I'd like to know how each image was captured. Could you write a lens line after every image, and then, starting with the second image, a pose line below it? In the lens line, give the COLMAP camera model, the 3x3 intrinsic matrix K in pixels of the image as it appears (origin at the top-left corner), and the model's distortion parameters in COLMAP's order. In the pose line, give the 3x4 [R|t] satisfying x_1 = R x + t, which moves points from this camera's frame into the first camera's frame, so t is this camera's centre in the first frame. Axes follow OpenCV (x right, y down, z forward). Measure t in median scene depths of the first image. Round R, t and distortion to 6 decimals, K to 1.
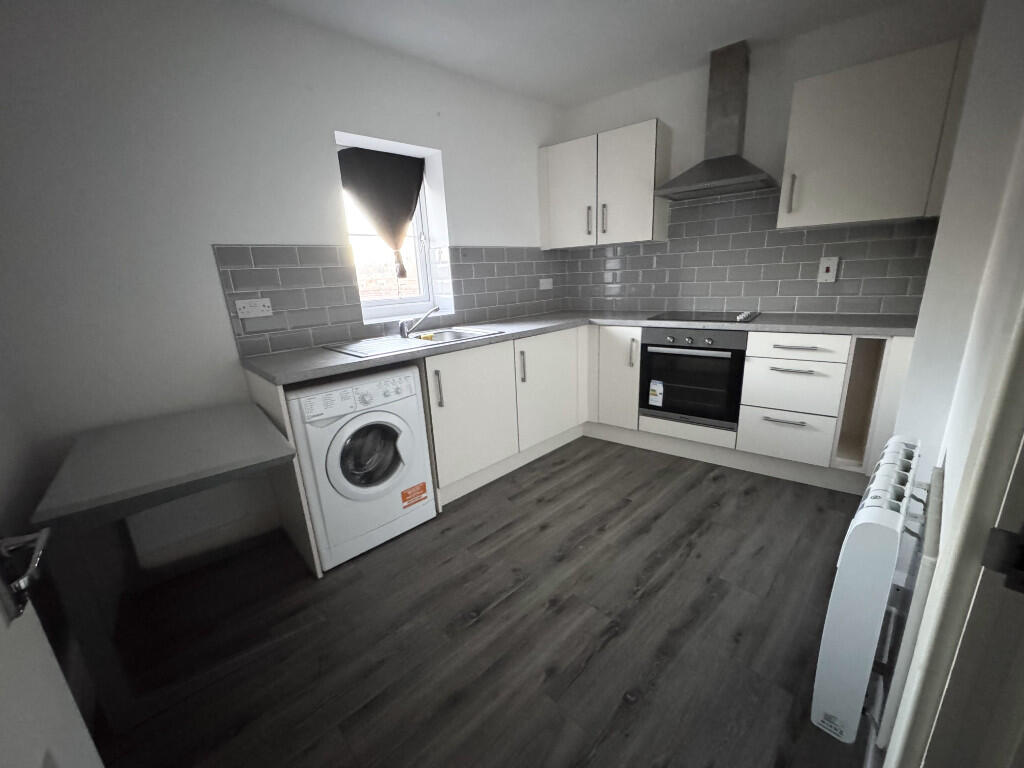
lens RADIAL K [[411.7, 0, 512.7], [0, 411.7, 384.9], [0, 0, 1]] dist [-0.004053, -0.000358]
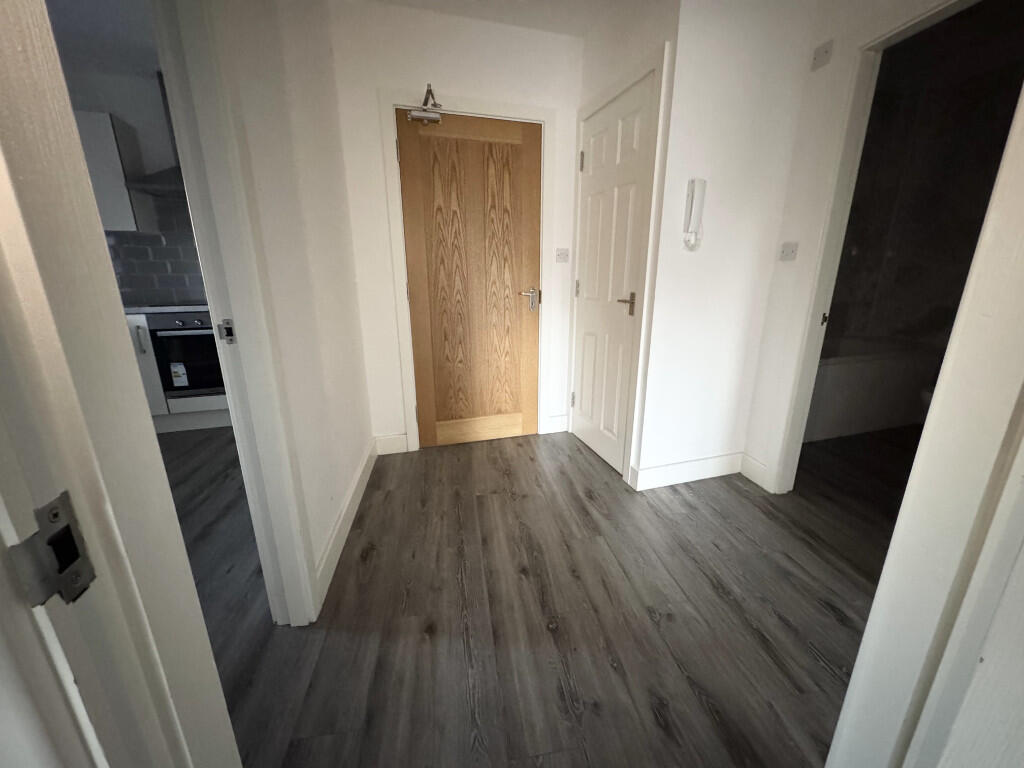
lens RADIAL K [[411.7, 0, 511.0], [0, 411.7, 382.8], [0, 0, 1]] dist [-0.004053, -0.000358]
pose [[0.571525, -0.177715, 0.801110, -0.019620], [0.191055, 0.978255, 0.080710, 0.120983], [-0.798033, 0.106928, 0.593051, -0.330502]]
